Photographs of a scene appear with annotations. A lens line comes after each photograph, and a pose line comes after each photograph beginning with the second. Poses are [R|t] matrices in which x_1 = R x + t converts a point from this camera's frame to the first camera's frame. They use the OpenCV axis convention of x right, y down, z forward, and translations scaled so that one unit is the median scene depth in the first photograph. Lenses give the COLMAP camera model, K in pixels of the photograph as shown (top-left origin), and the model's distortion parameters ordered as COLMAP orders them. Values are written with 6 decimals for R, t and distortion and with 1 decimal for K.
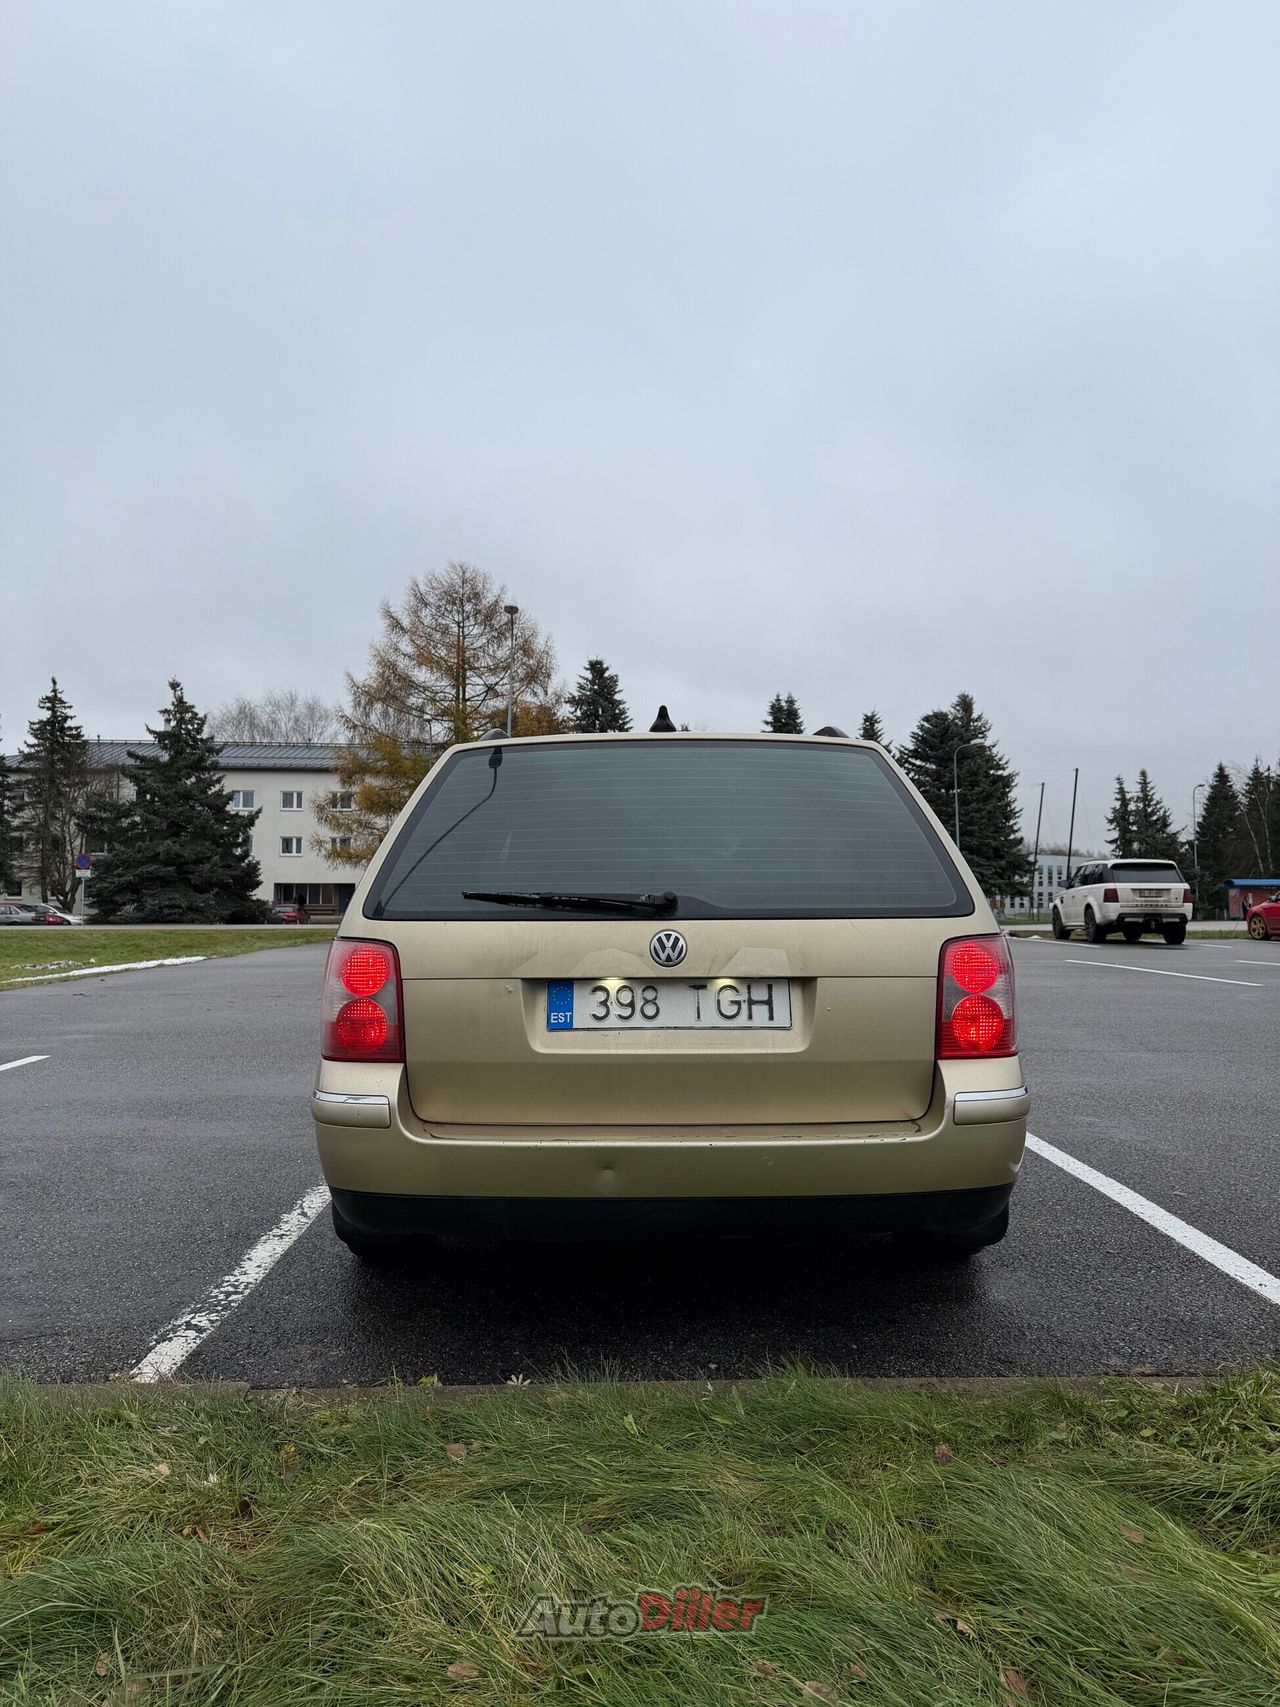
lens RADIAL K [[1199.7, 0, 649.8], [0, 1199.7, 856.7], [0, 0, 1]] dist [0.066039, -0.082141]
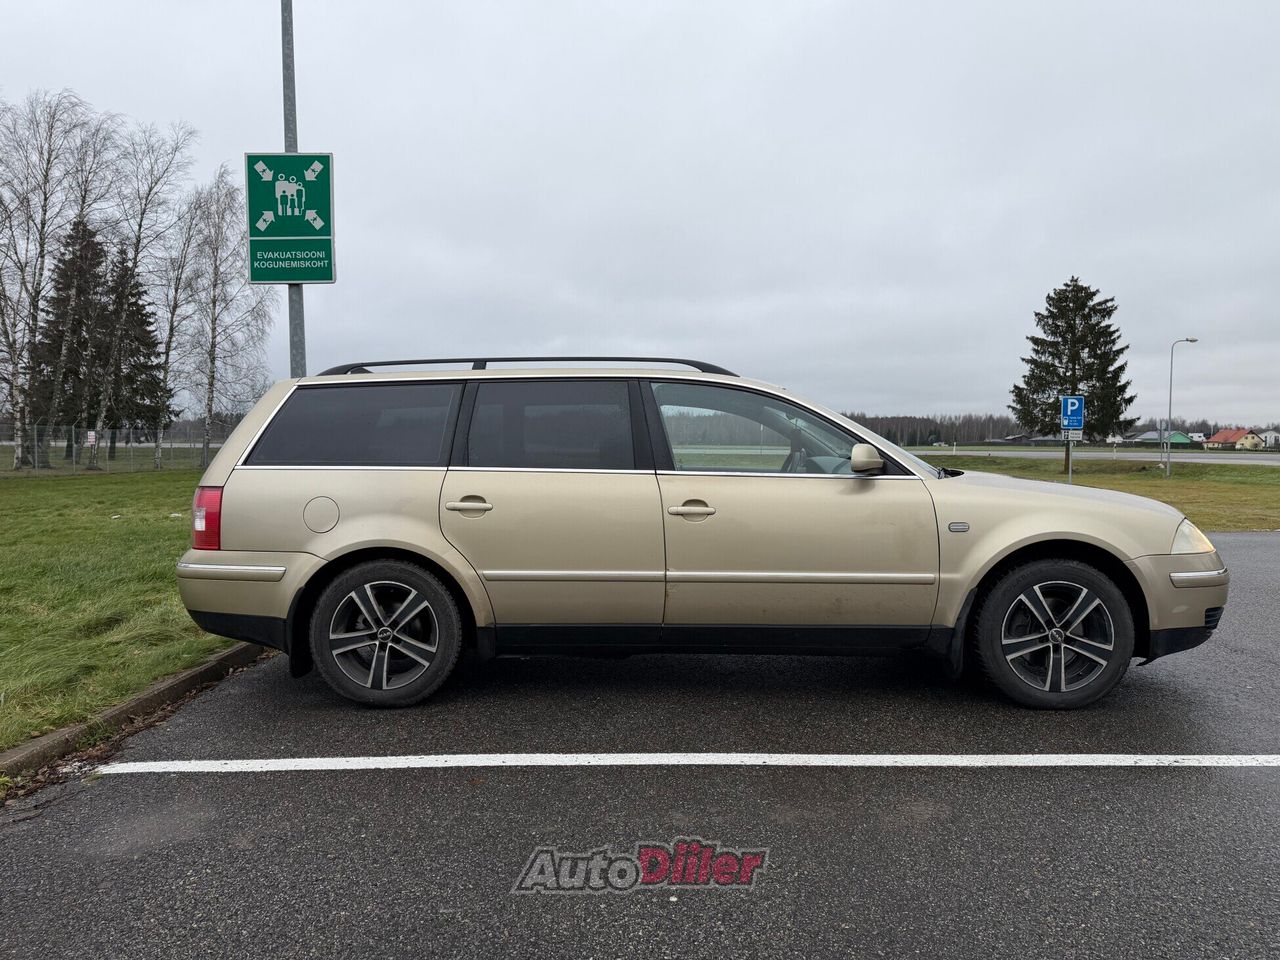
lens RADIAL K [[910.3, 0, 640.0], [0, 910.3, 480.0], [0, 0, 1]] dist [0.006700, 0.001701]
pose [[-0.027906, 0.039334, -0.998836, 0.102180], [0.038054, 0.998543, 0.038259, 0.001451], [0.998886, -0.036942, -0.029362, 0.103450]]
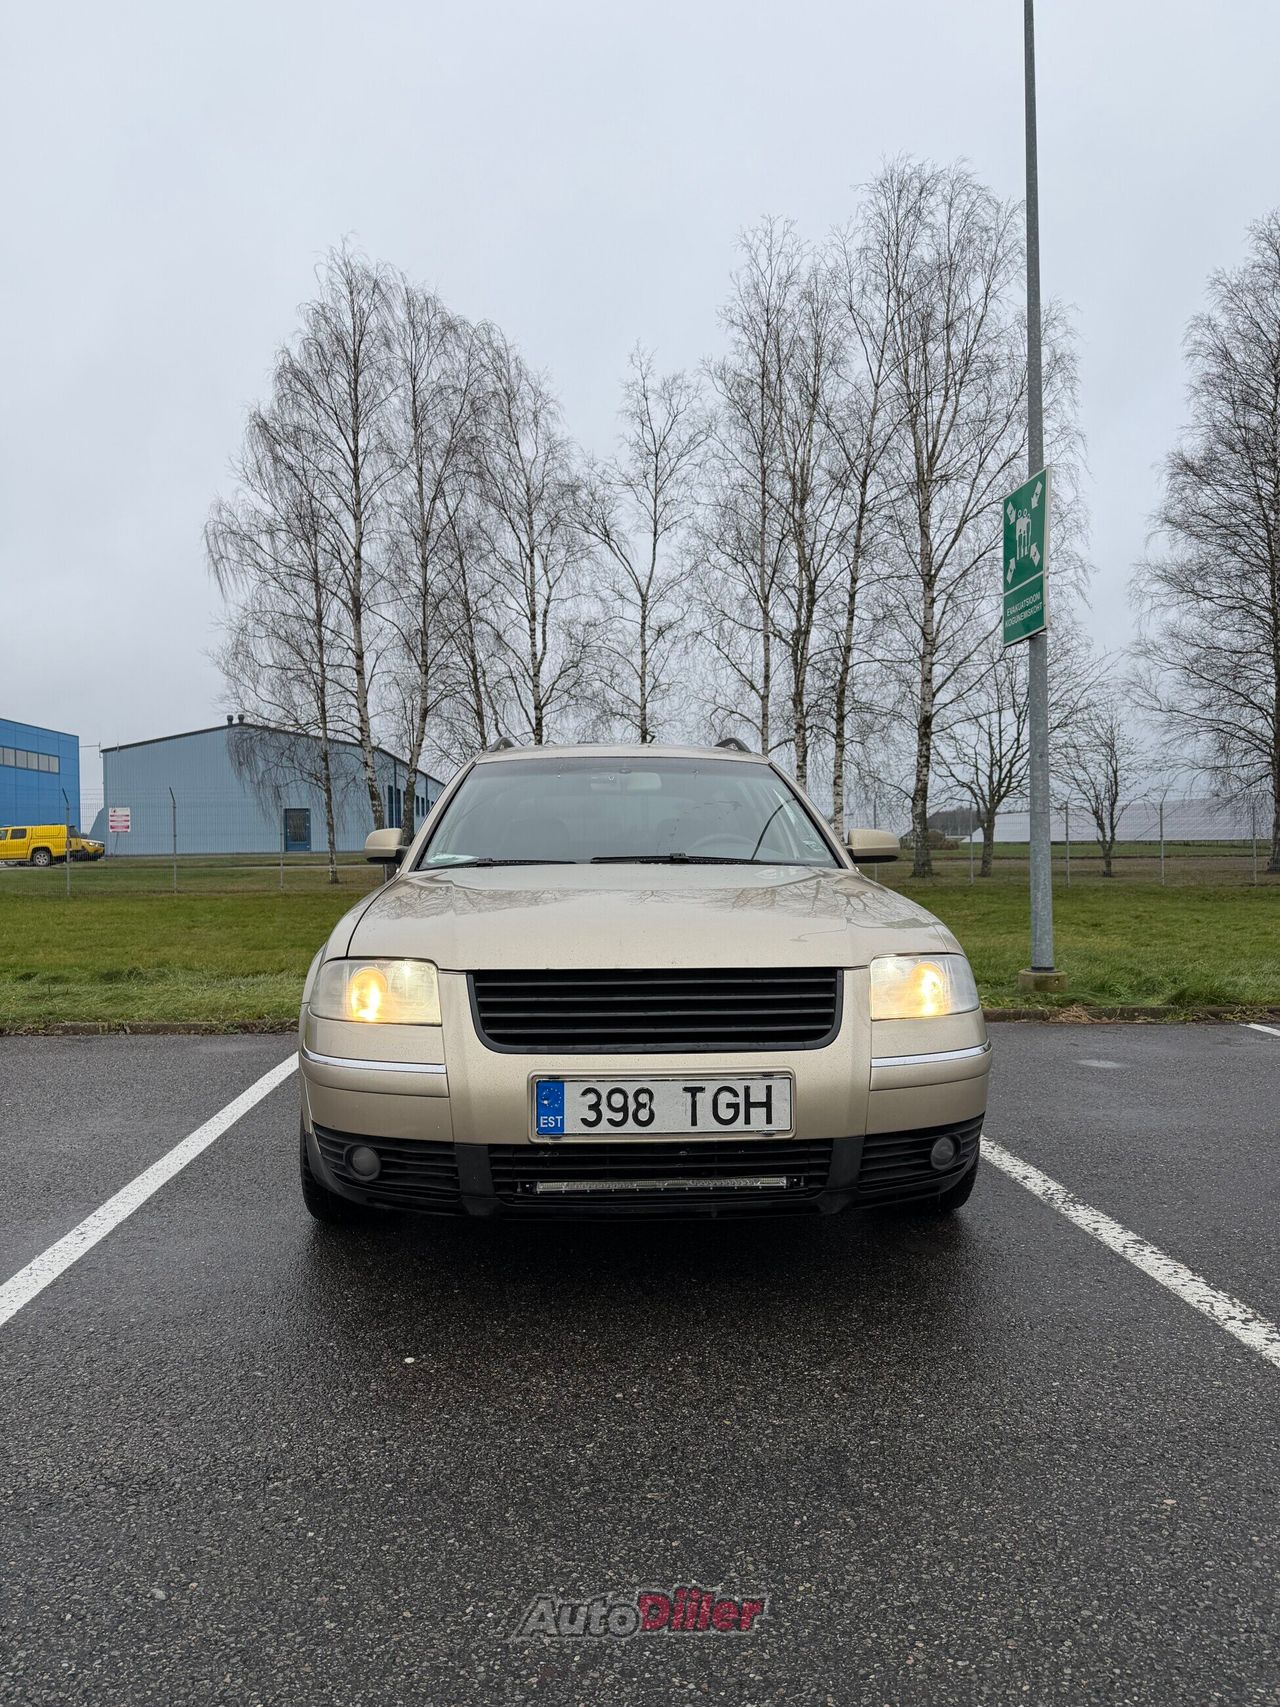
lens RADIAL K [[1193.5, 0, 640.0], [0, 1193.5, 853.5], [0, 0, 1]] dist [0.089828, -0.119995]
pose [[-0.998647, 0.011673, -0.050667, 0.004184], [0.013342, 0.999375, -0.032730, 0.007209], [0.050253, -0.033361, -0.998179, 0.214110]]
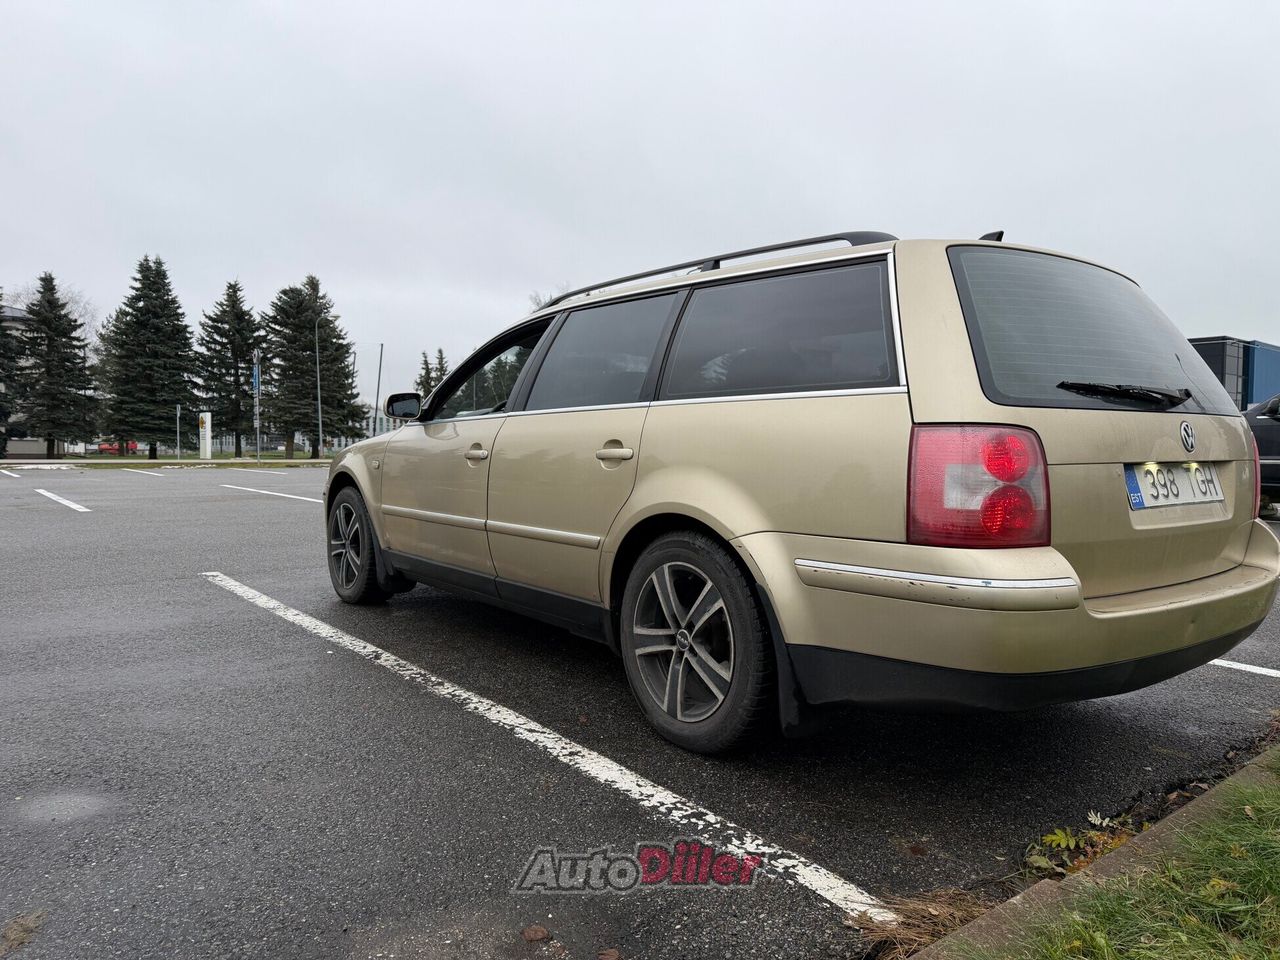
lens RADIAL K [[894.9, 0, 640.0], [0, 894.9, 480.0], [0, 0, 1]] dist [0.089828, -0.119995]
pose [[0.798062, -0.013062, 0.602434, -0.054553], [-0.033838, 0.997216, 0.066448, 0.004391], [-0.601625, -0.073414, 0.795398, 0.034617]]
